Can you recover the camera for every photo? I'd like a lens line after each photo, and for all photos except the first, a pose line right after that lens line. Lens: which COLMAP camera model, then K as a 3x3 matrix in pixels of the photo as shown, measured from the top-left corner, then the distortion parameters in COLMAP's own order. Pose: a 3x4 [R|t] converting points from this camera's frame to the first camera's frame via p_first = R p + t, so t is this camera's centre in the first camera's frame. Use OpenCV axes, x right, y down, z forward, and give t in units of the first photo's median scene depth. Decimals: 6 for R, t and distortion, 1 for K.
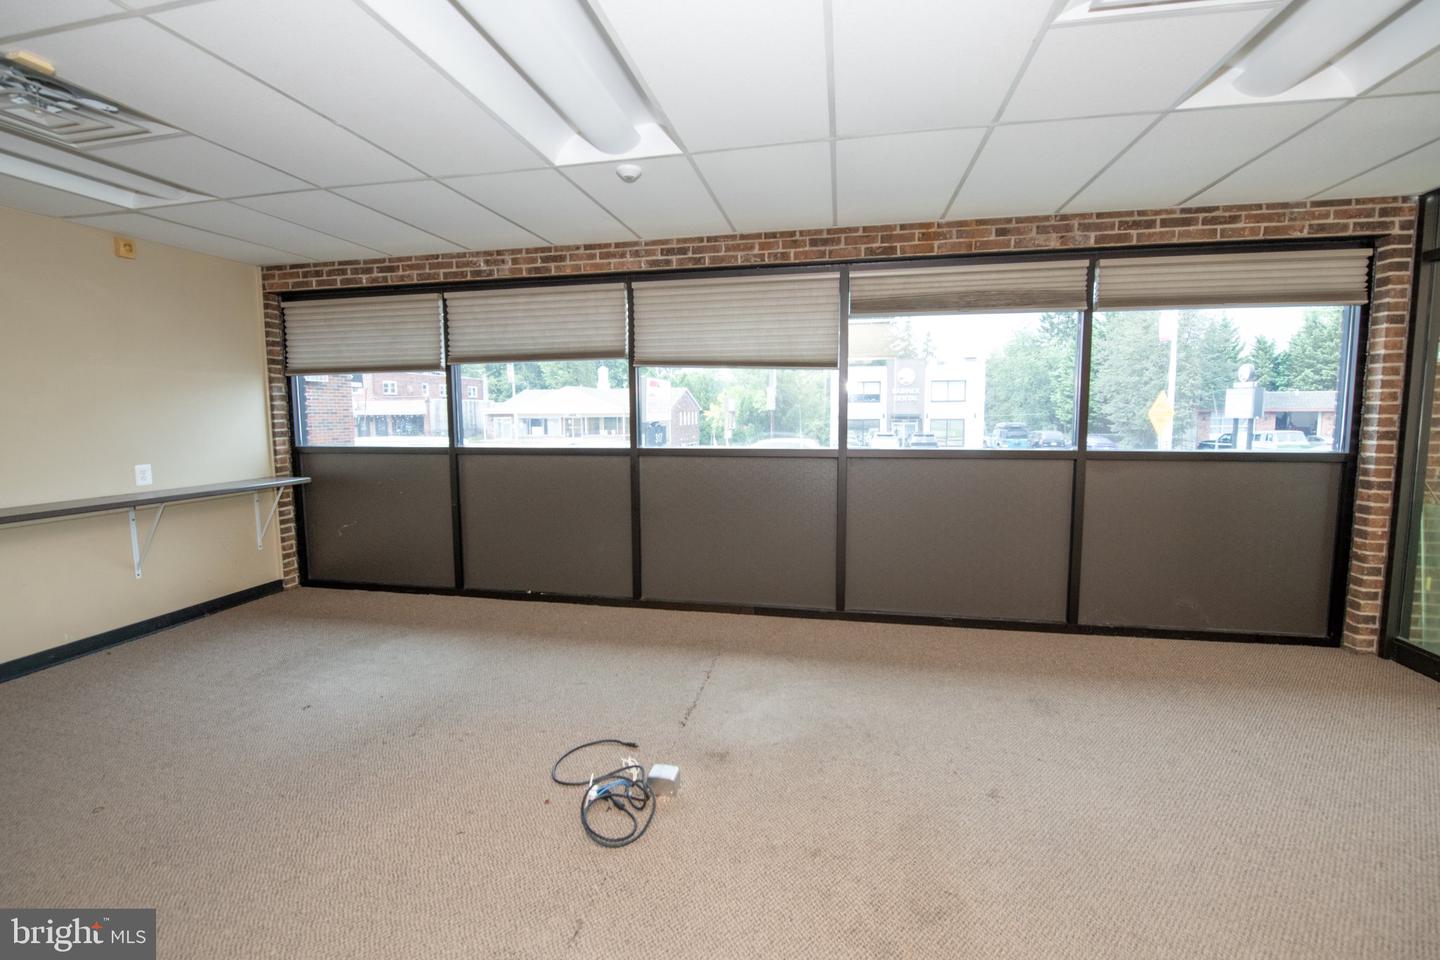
lens RADIAL K [[604.2, 0, 722.0], [0, 604.2, 464.5], [0, 0, 1]] dist [-0.018176, -0.001153]
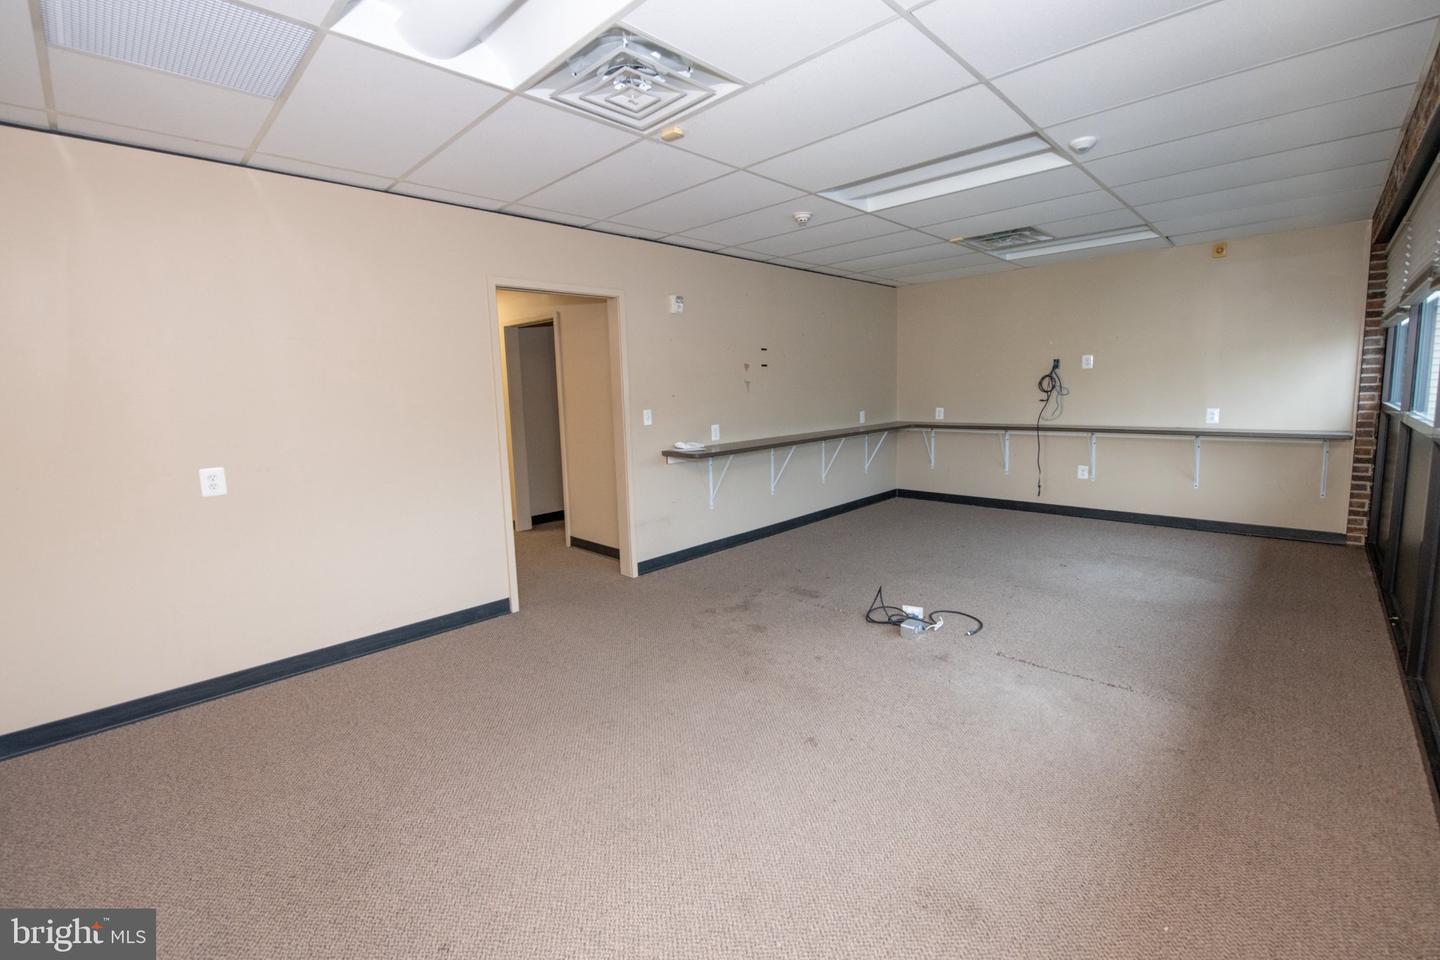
lens RADIAL K [[604.2, 0, 722.0], [0, 604.2, 464.5], [0, 0, 1]] dist [-0.018176, -0.001153]
pose [[-0.546364, 0.130191, -0.827367, 0.754559], [-0.038116, 0.982956, 0.179844, -0.072445], [0.836680, 0.129796, -0.532090, 0.753923]]
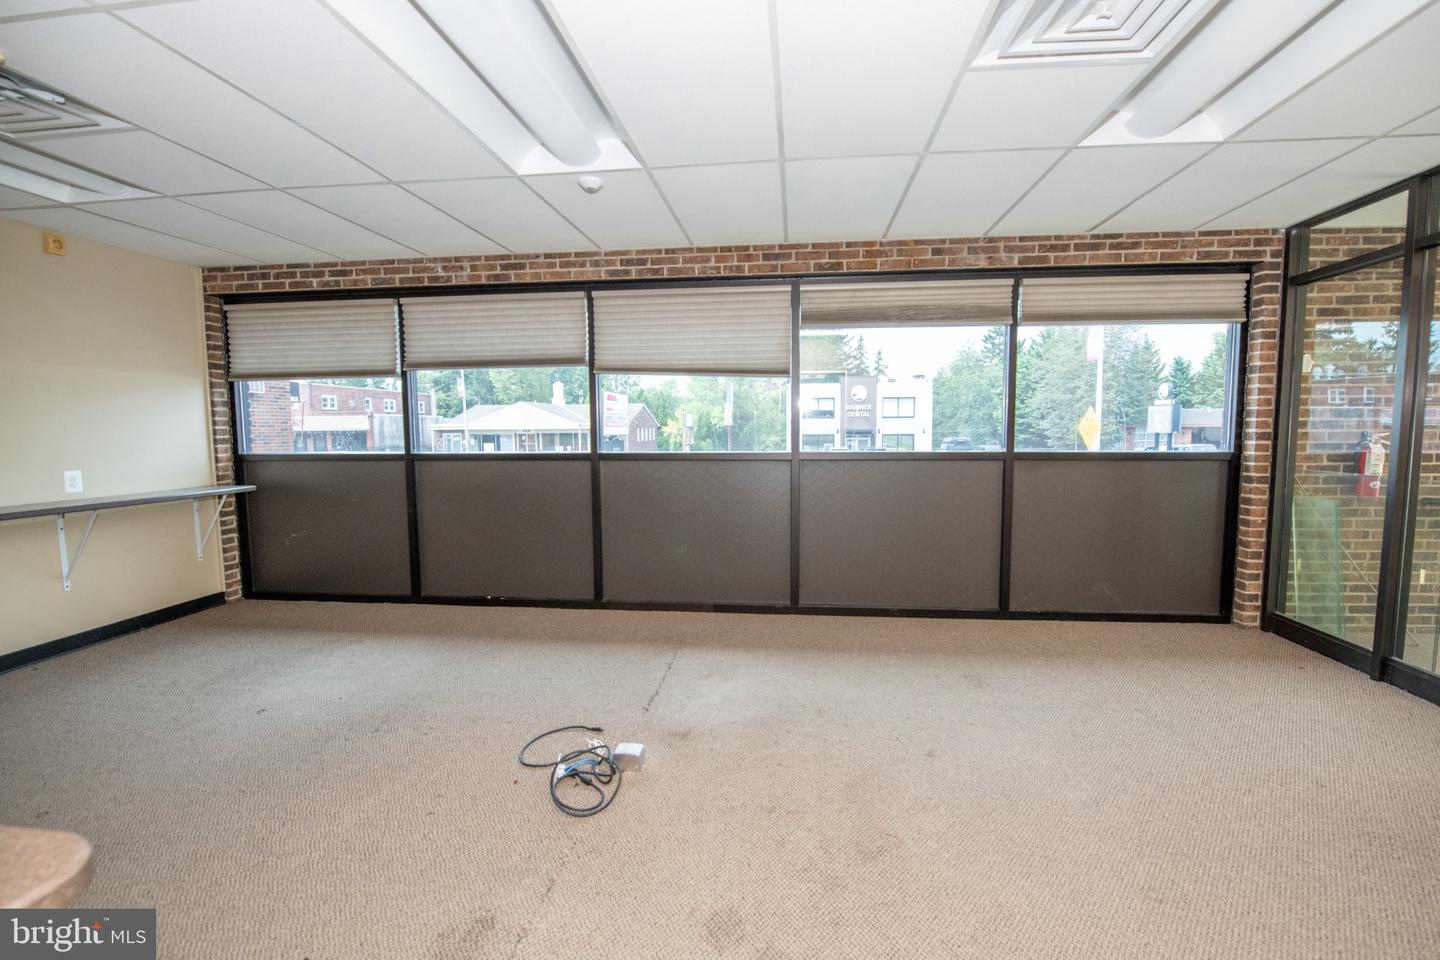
lens RADIAL K [[602.5, 0, 738.7], [0, 602.5, 474.7], [0, 0, 1]] dist [-0.018366, -0.001059]
pose [[0.995234, -0.007171, 0.097247, -0.002057], [0.008187, 0.999916, -0.010061, 0.023128], [-0.097167, 0.010809, 0.995209, -0.040812]]
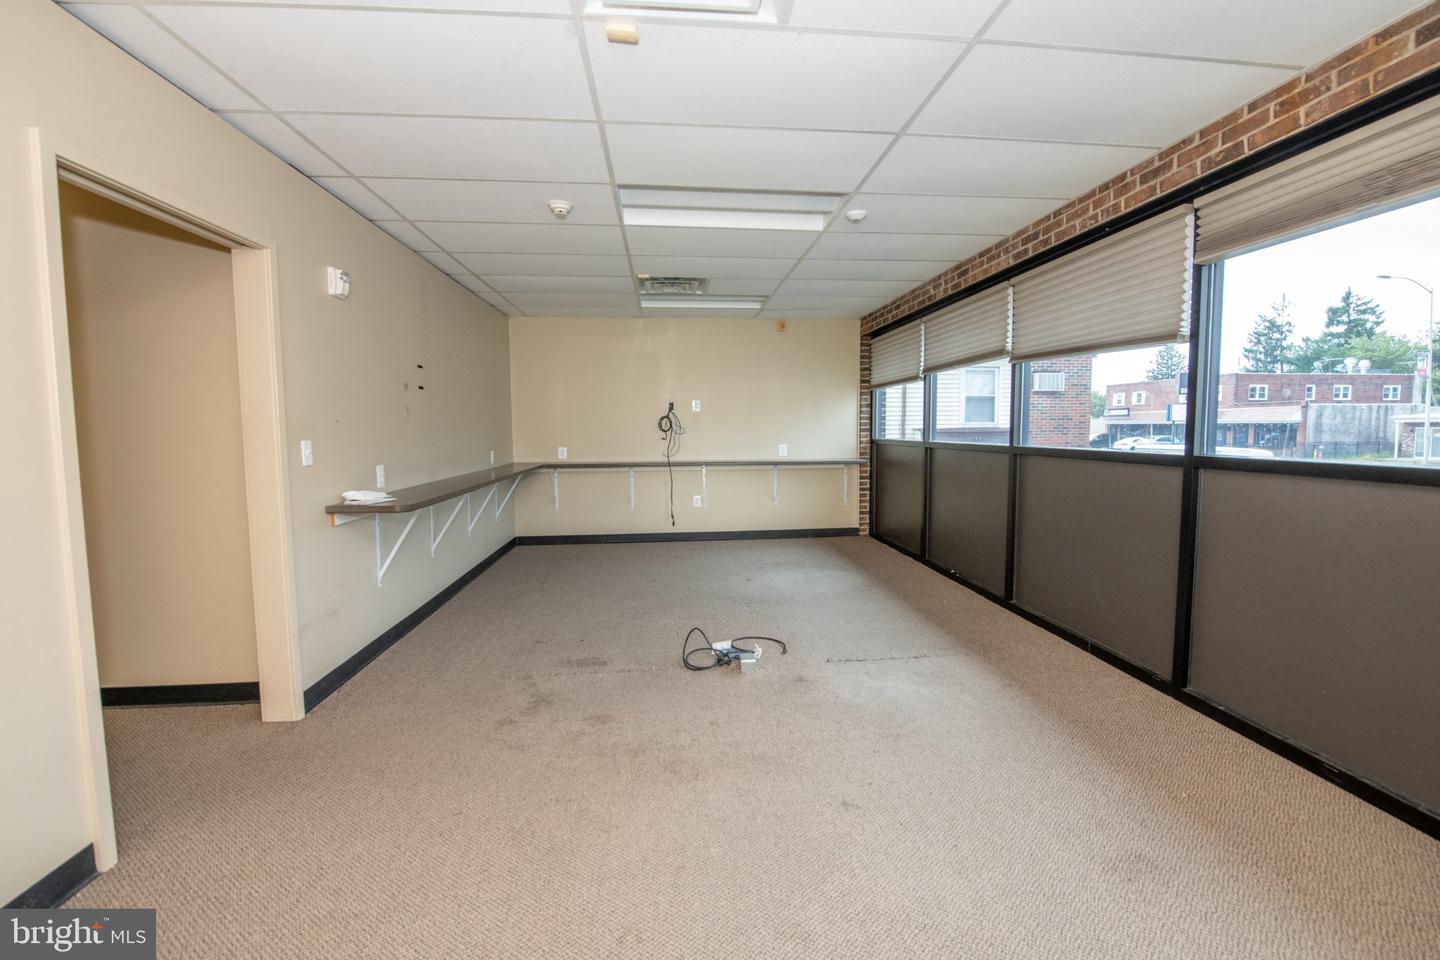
lens RADIAL K [[600.0, 0, 721.8], [0, 600.0, 475.2], [0, 0, 1]] dist [-0.018564, -0.000935]
pose [[0.286000, 0.080610, -0.954833, 0.681988], [-0.077642, 0.995128, 0.060756, -0.002843], [0.955079, 0.056759, 0.290865, 0.278094]]
